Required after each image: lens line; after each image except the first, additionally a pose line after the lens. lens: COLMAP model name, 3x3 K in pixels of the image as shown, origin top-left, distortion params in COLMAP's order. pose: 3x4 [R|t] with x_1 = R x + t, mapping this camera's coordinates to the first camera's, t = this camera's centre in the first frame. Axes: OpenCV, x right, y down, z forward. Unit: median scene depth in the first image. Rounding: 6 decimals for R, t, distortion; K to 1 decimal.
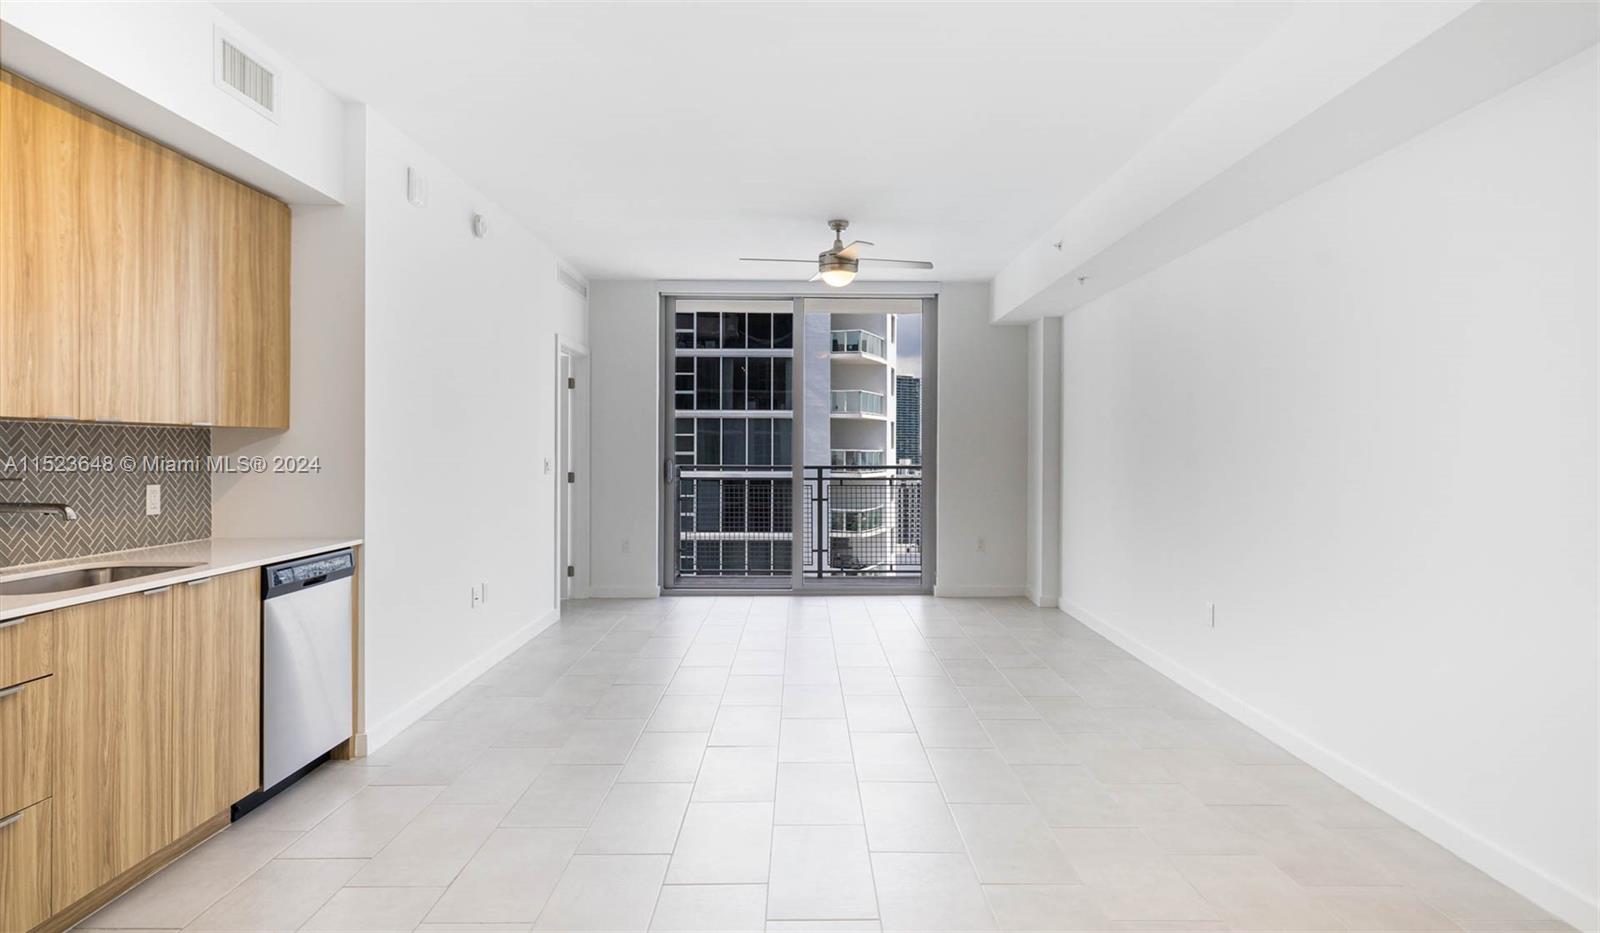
lens RADIAL K [[930.6, 0, 820.4], [0, 930.6, 454.9], [0, 0, 1]] dist [0.005187, -0.001290]
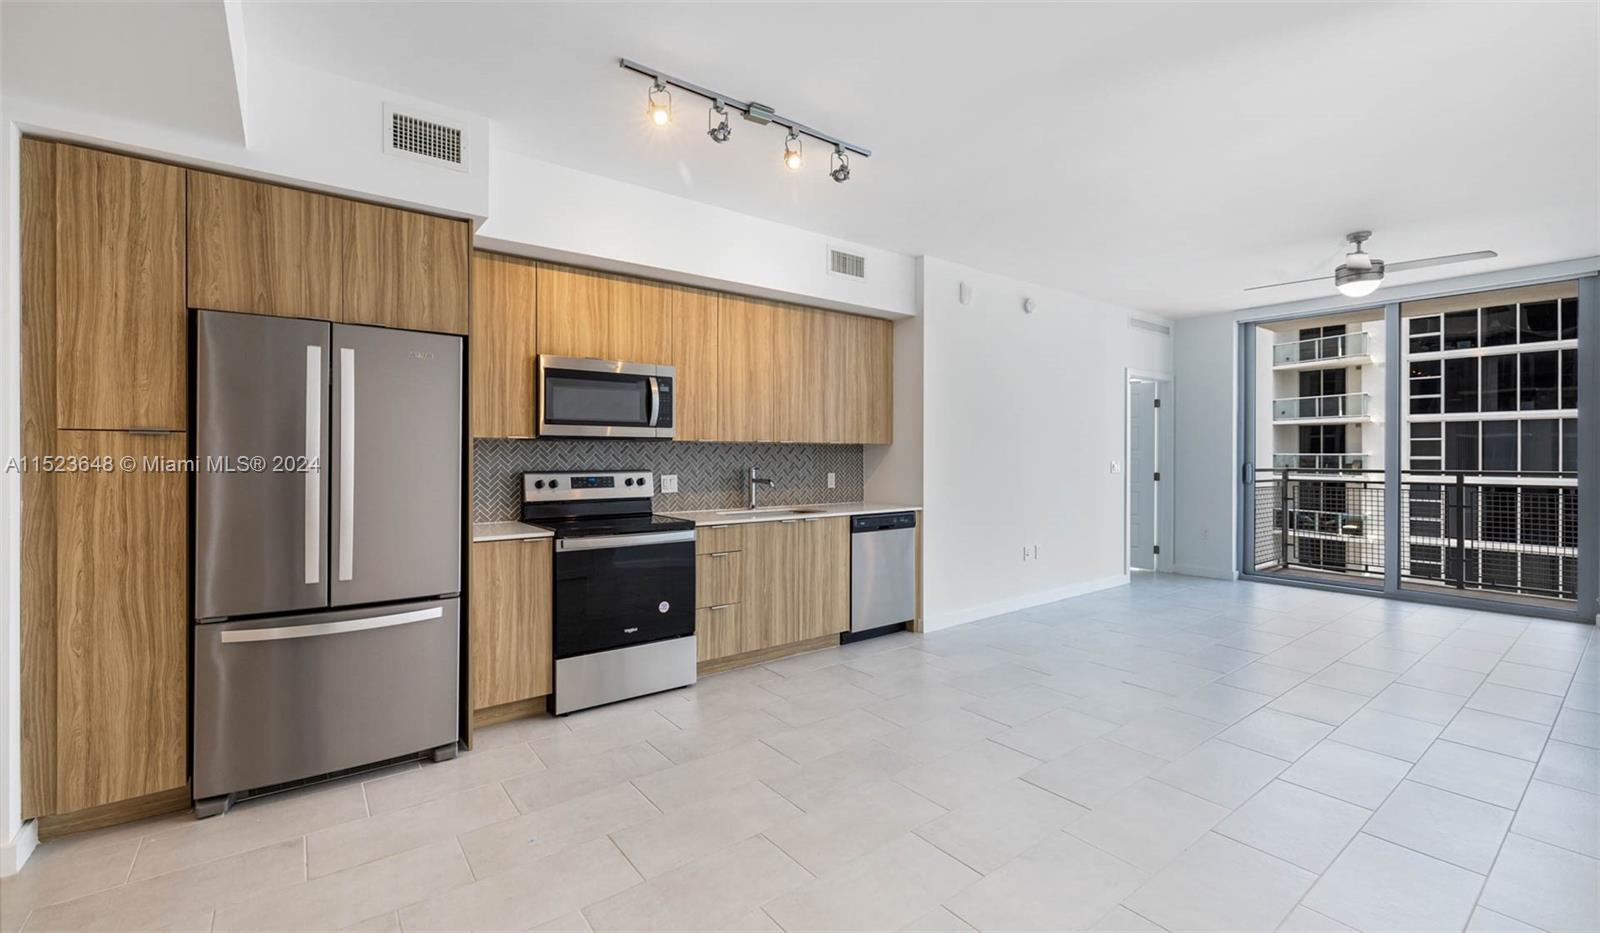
lens RADIAL K [[693.6, 0, 780.3], [0, 693.6, 459.0], [0, 0, 1]] dist [0.004065, 0.000360]
pose [[0.572452, 0.003040, -0.819933, 0.498971], [-0.002925, 0.999994, 0.001666, -0.000110], [0.819933, 0.001445, 0.572458, 0.056903]]
